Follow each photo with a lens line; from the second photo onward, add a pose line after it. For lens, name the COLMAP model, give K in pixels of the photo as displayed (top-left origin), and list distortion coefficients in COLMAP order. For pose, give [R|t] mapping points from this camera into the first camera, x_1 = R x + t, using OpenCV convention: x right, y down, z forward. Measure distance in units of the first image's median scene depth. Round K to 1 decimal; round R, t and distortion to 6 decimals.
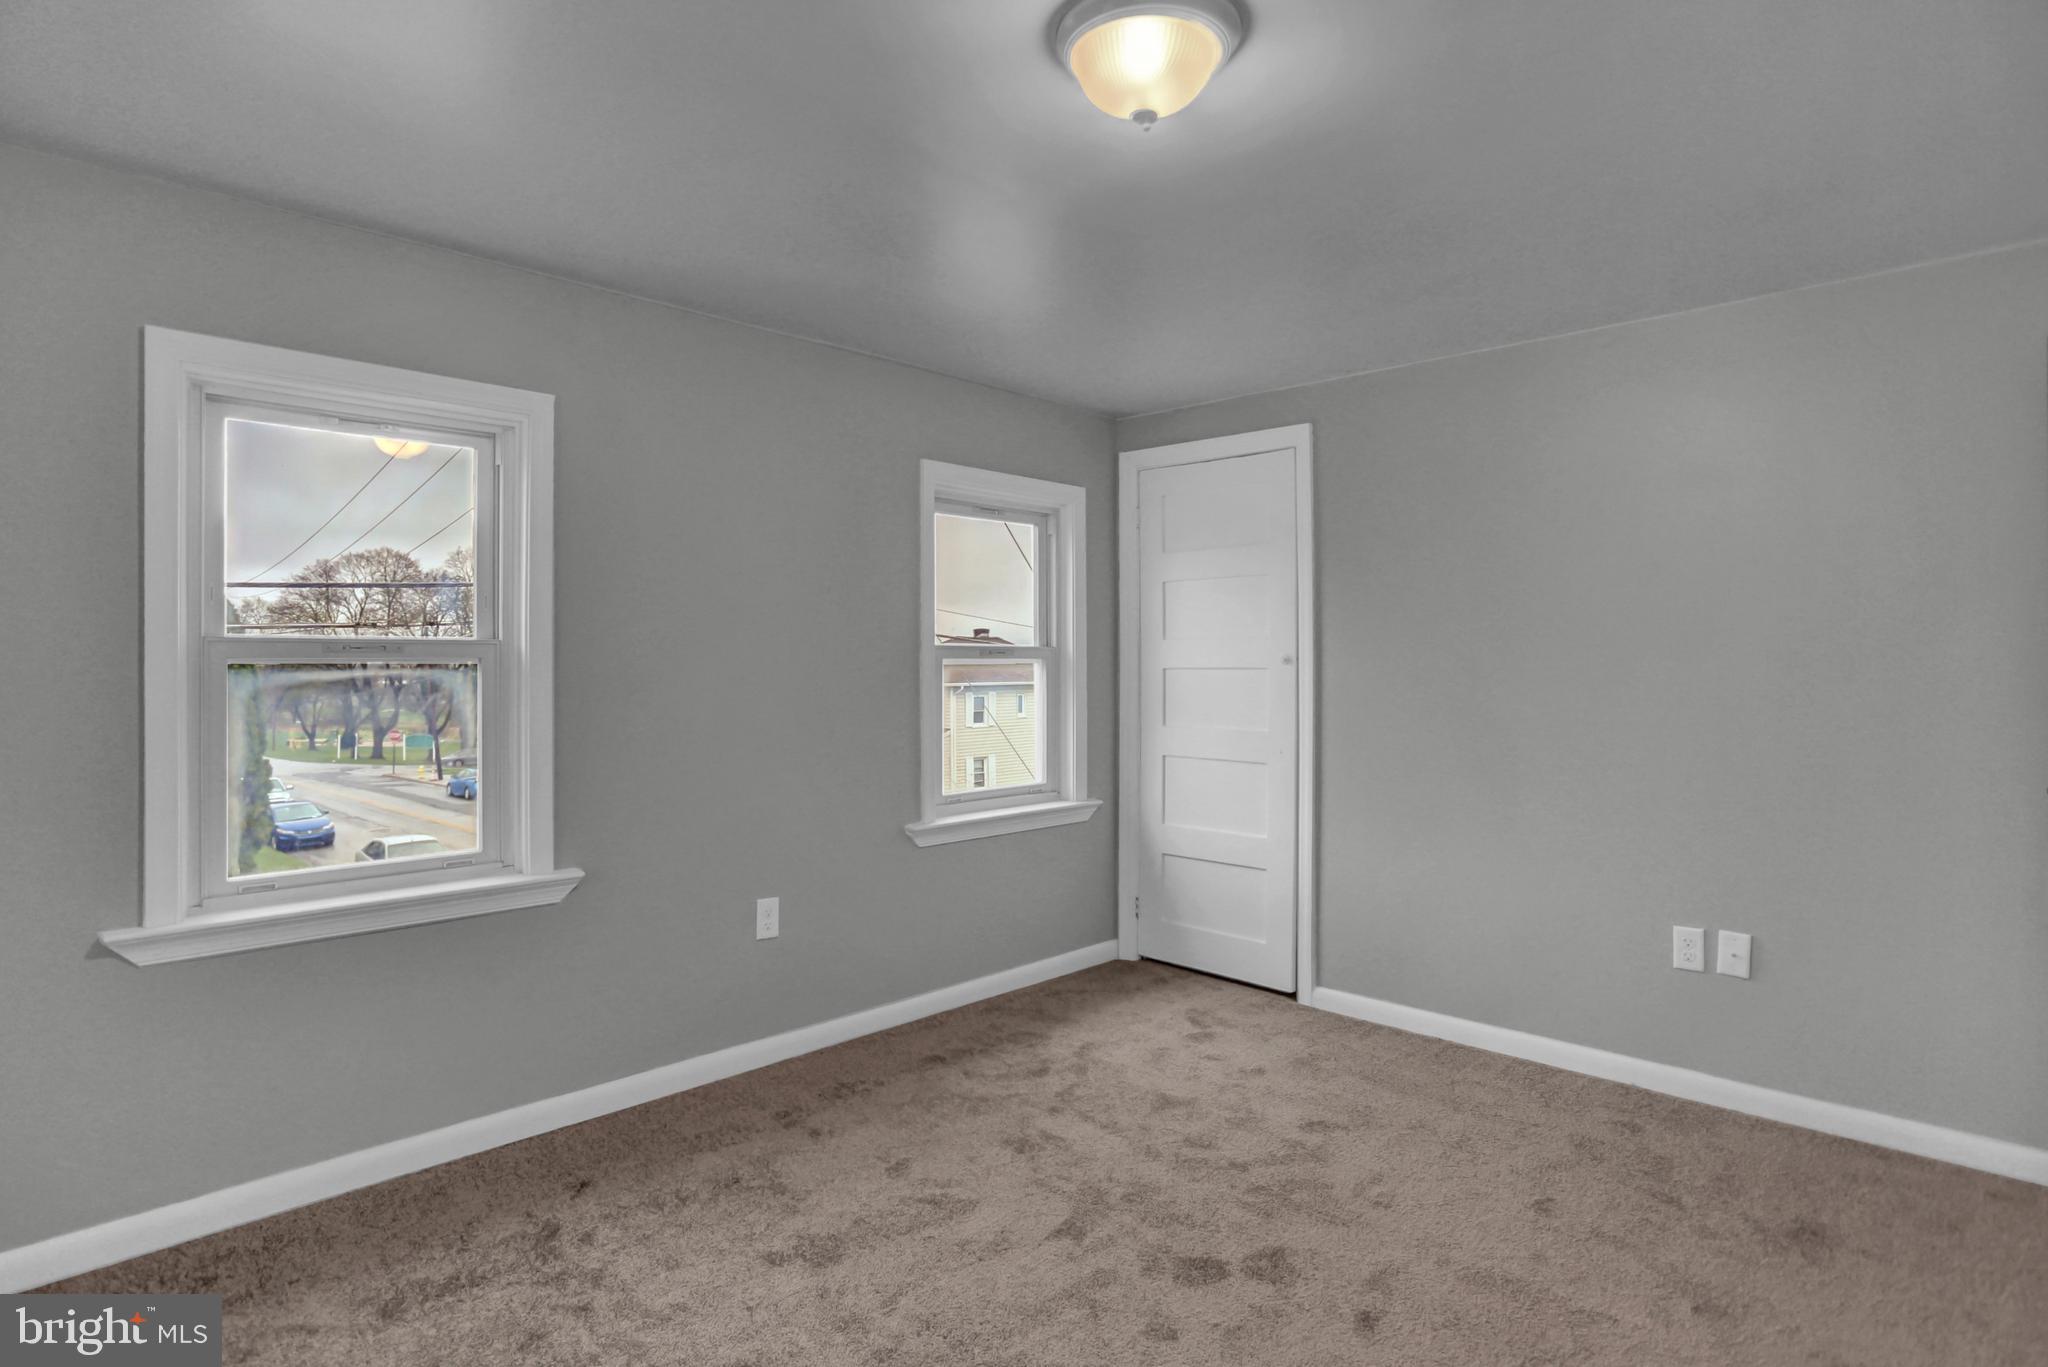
lens RADIAL K [[1073.7, 0, 1013.0], [0, 1073.7, 639.2], [0, 0, 1]] dist [-0.013345, 0.001933]
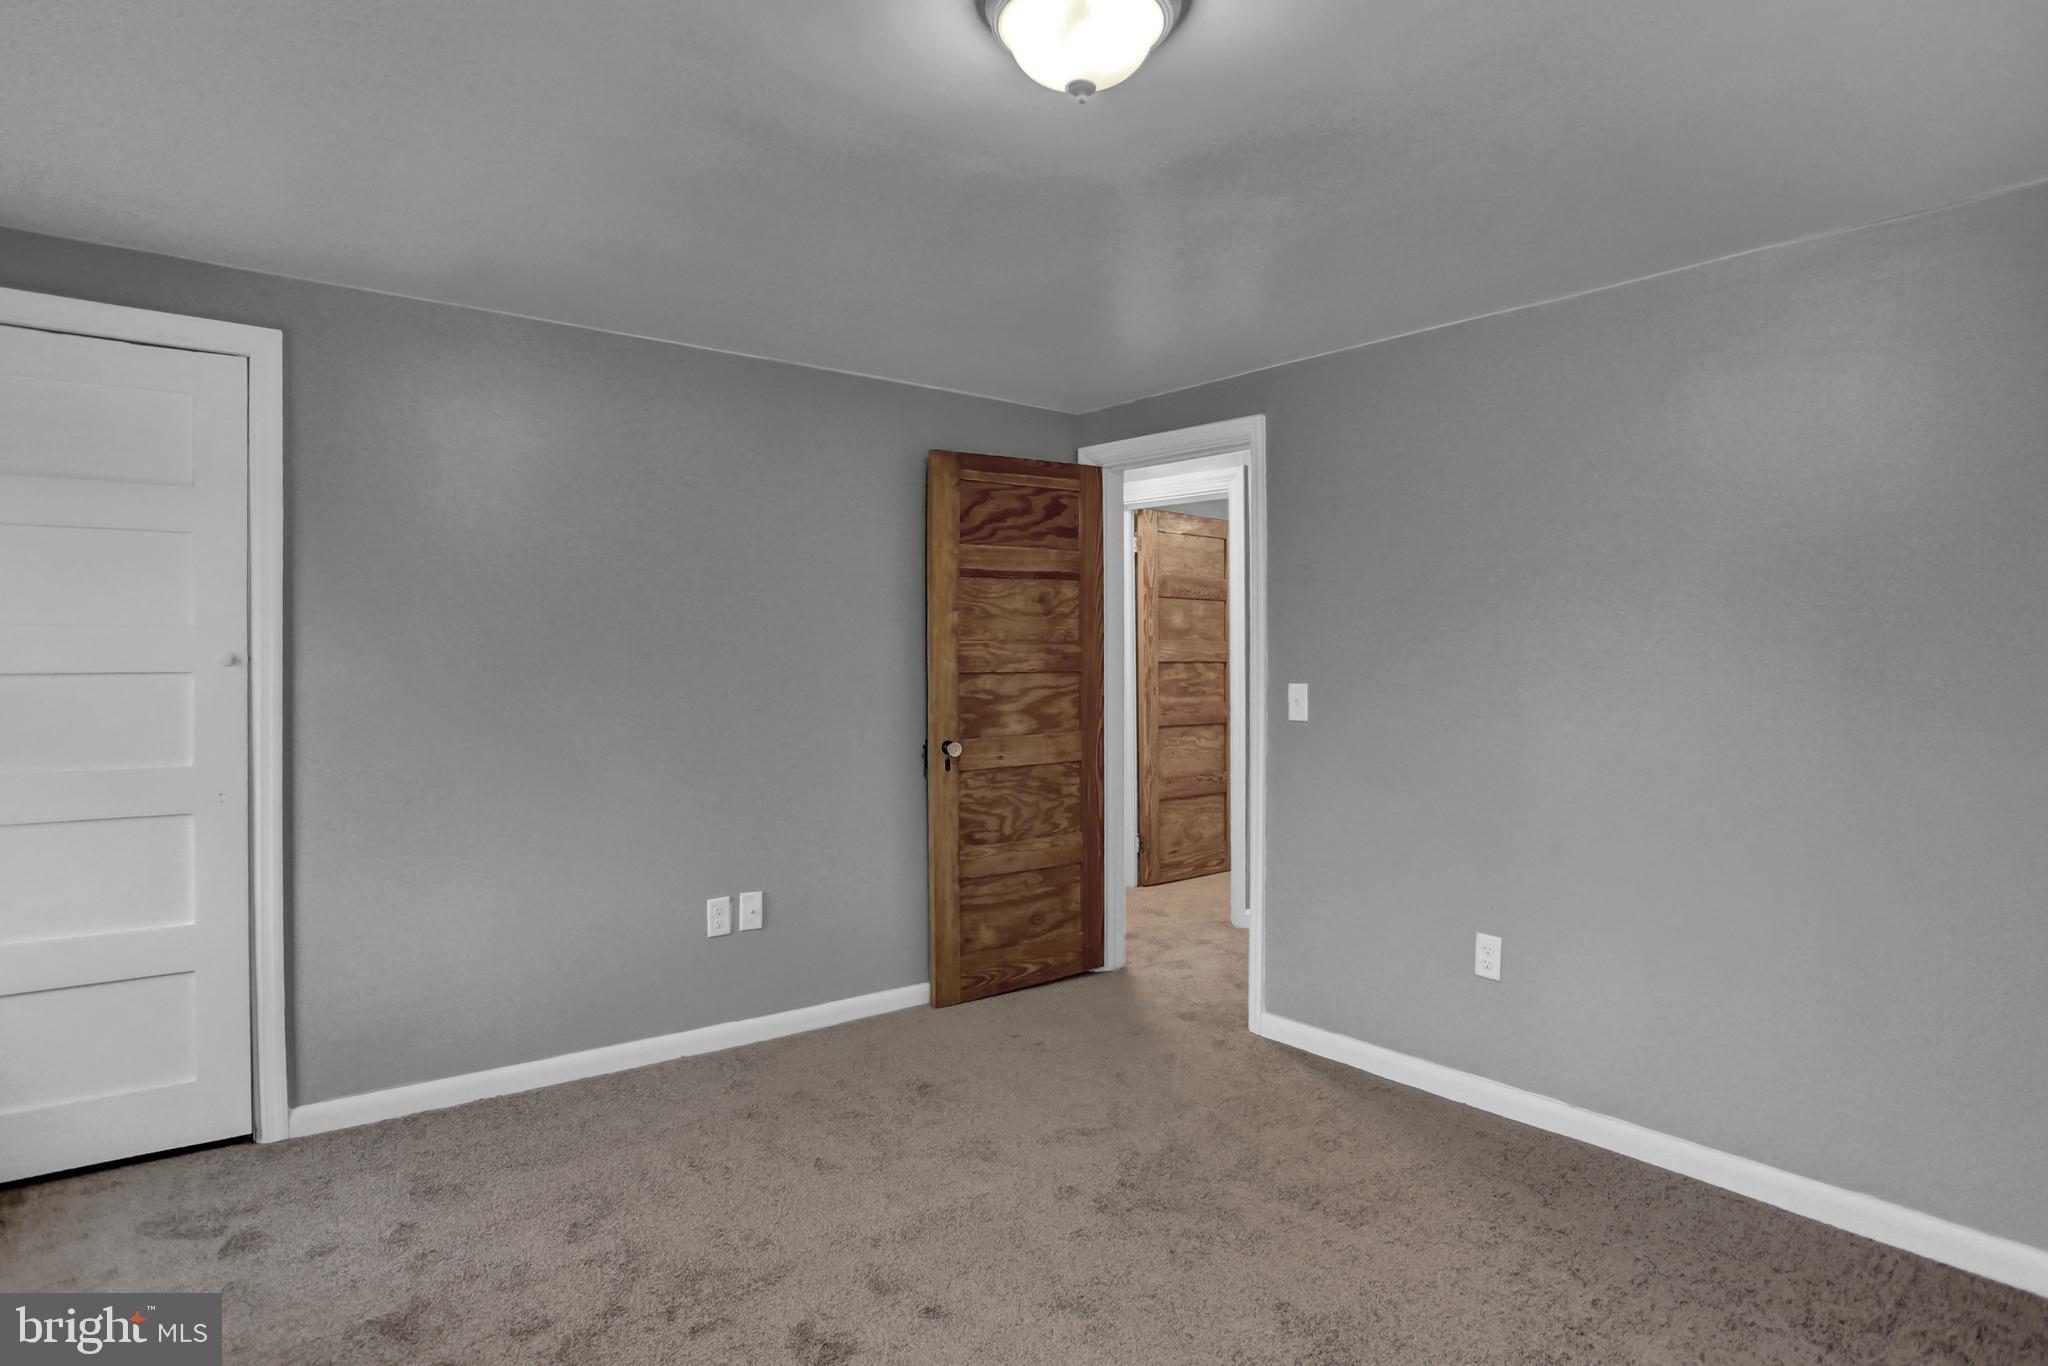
lens RADIAL K [[1073.7, 0, 1013.0], [0, 1073.7, 638.7], [0, 0, 1]] dist [-0.013345, 0.001933]
pose [[0.165830, 0.021988, 0.985909, -0.436179], [-0.027160, 0.999474, -0.017722, 0.005230], [-0.985780, -0.023838, 0.166340, 0.497232]]
